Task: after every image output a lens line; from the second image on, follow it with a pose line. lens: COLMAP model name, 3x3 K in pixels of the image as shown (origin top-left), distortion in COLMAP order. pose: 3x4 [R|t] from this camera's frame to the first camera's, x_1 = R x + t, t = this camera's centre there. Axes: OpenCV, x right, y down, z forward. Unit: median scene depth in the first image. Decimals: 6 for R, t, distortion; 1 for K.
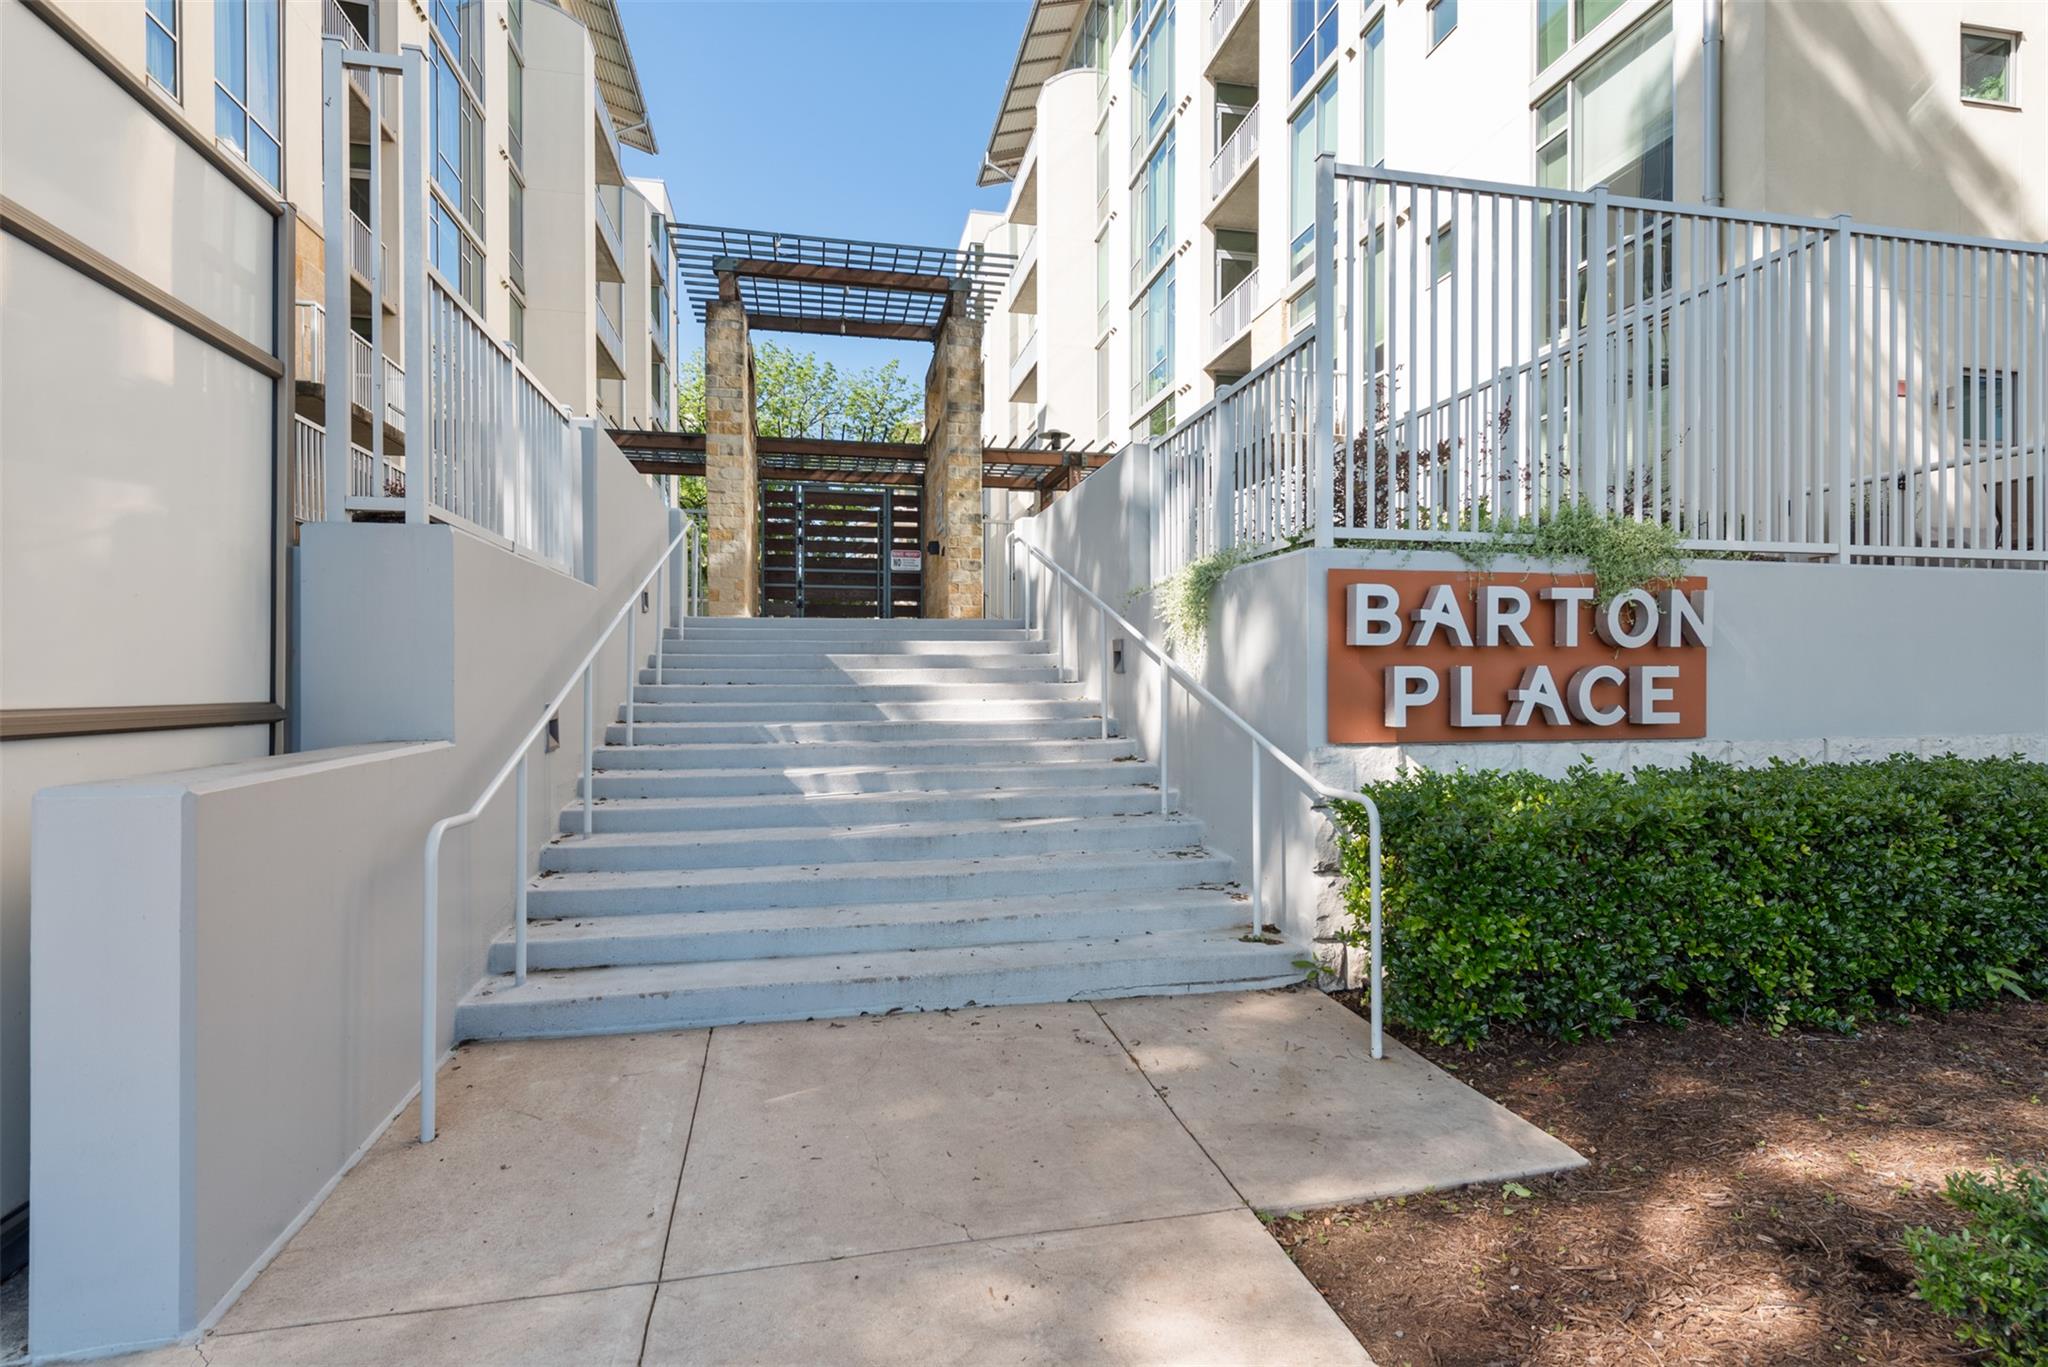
lens RADIAL K [[990.3, 0, 1018.5], [0, 990.3, 676.3], [0, 0, 1]] dist [0.002313, 0.000269]
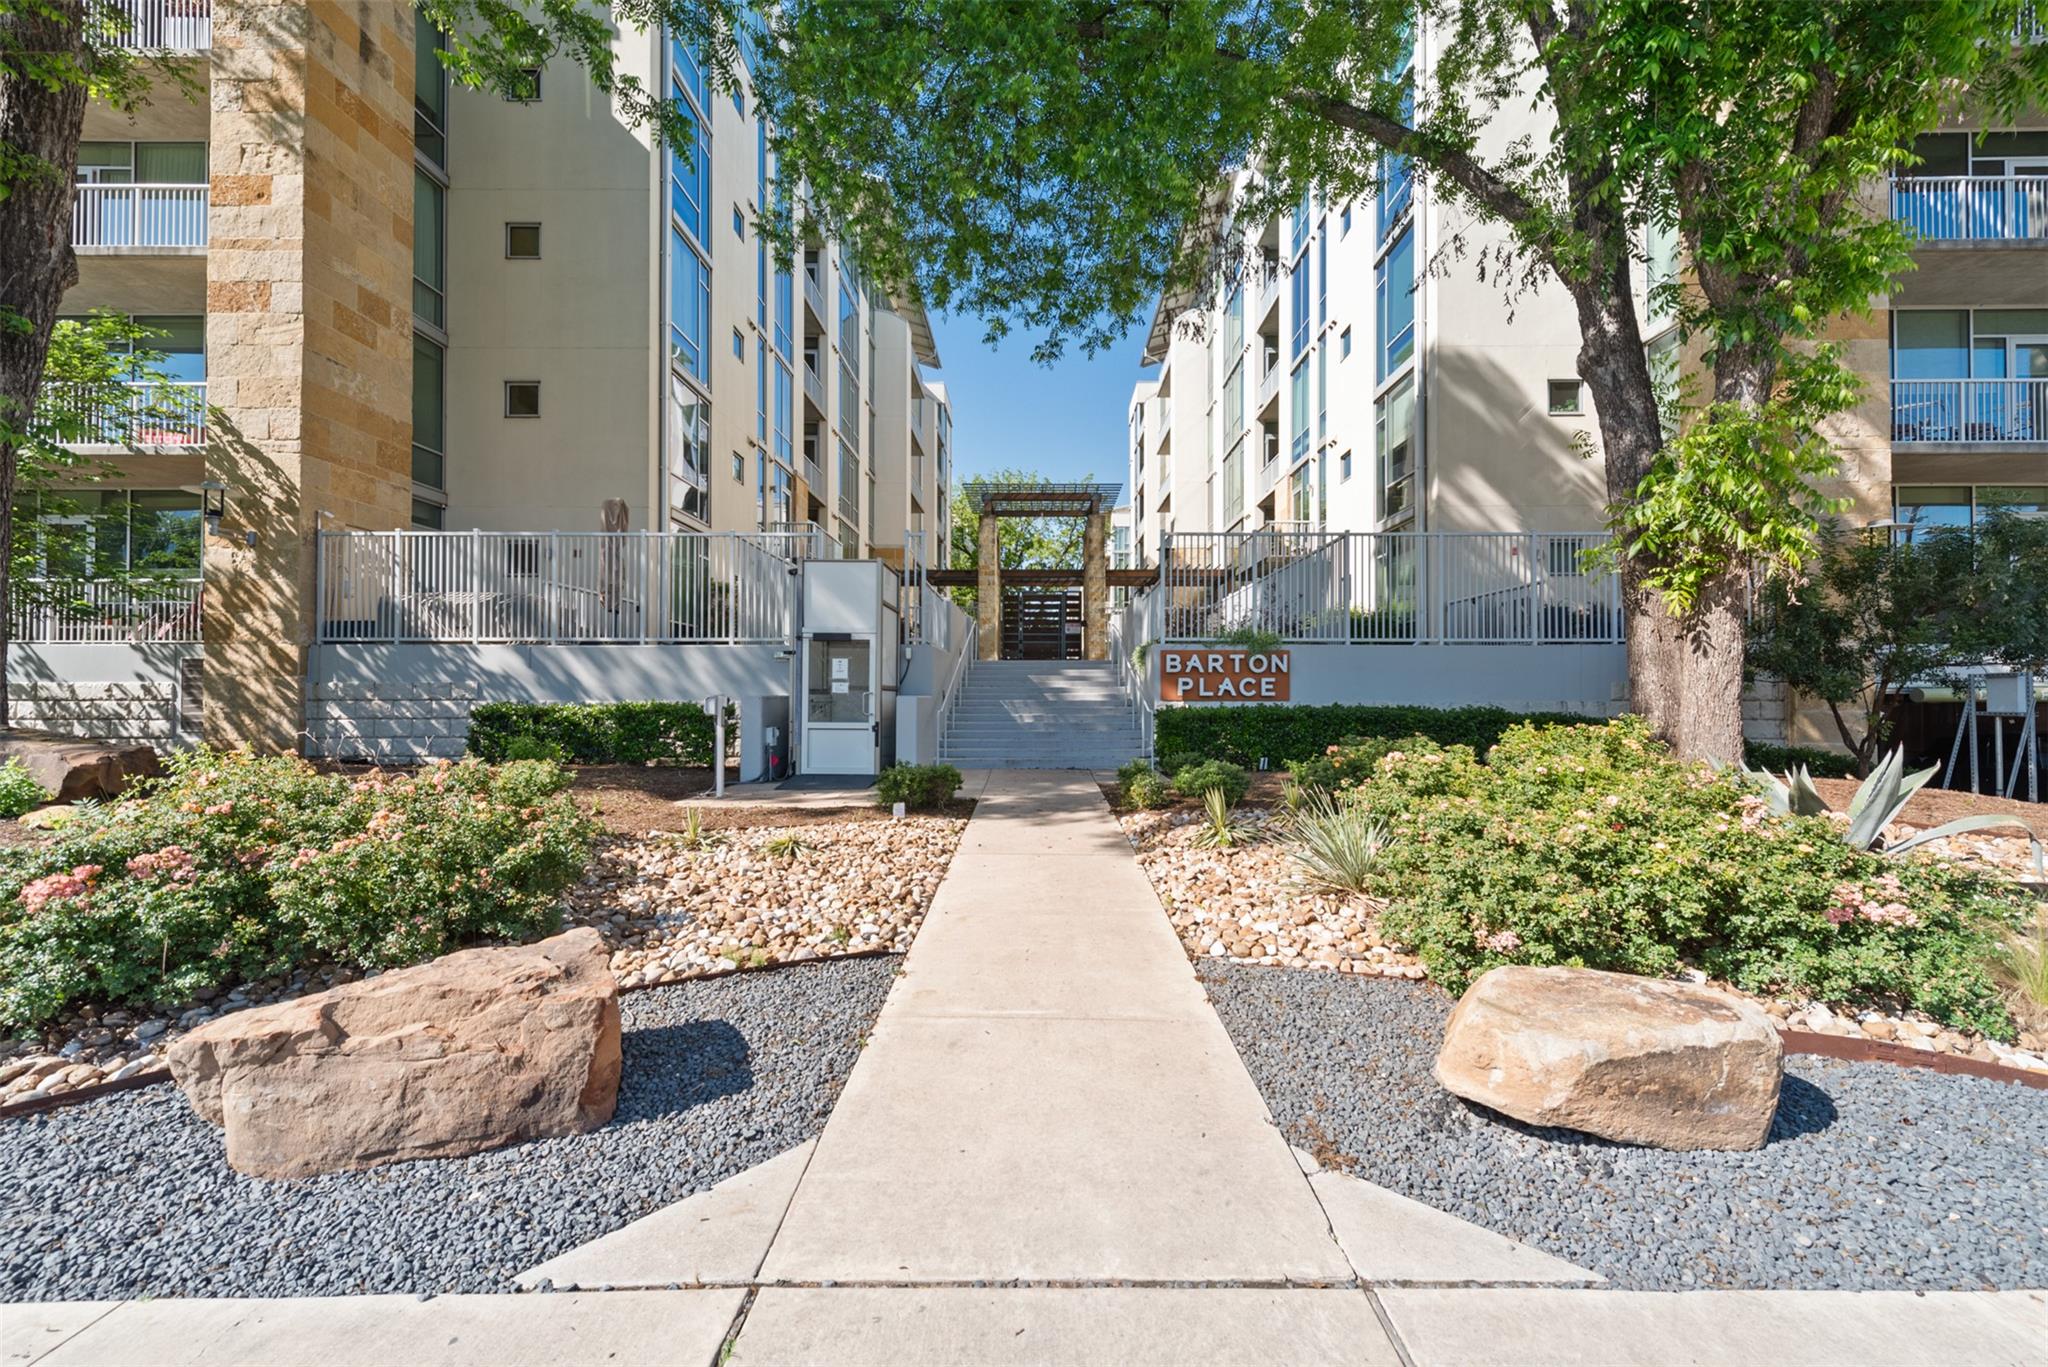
lens RADIAL K [[807.2, 0, 1031.9], [0, 807.2, 678.8], [0, 0, 1]] dist [0.001768, 0.000012]
pose [[0.976573, -0.001017, -0.215185, 0.173457], [-0.003019, 0.999826, -0.018427, 0.016475], [0.215167, 0.018645, 0.976399, -0.670027]]
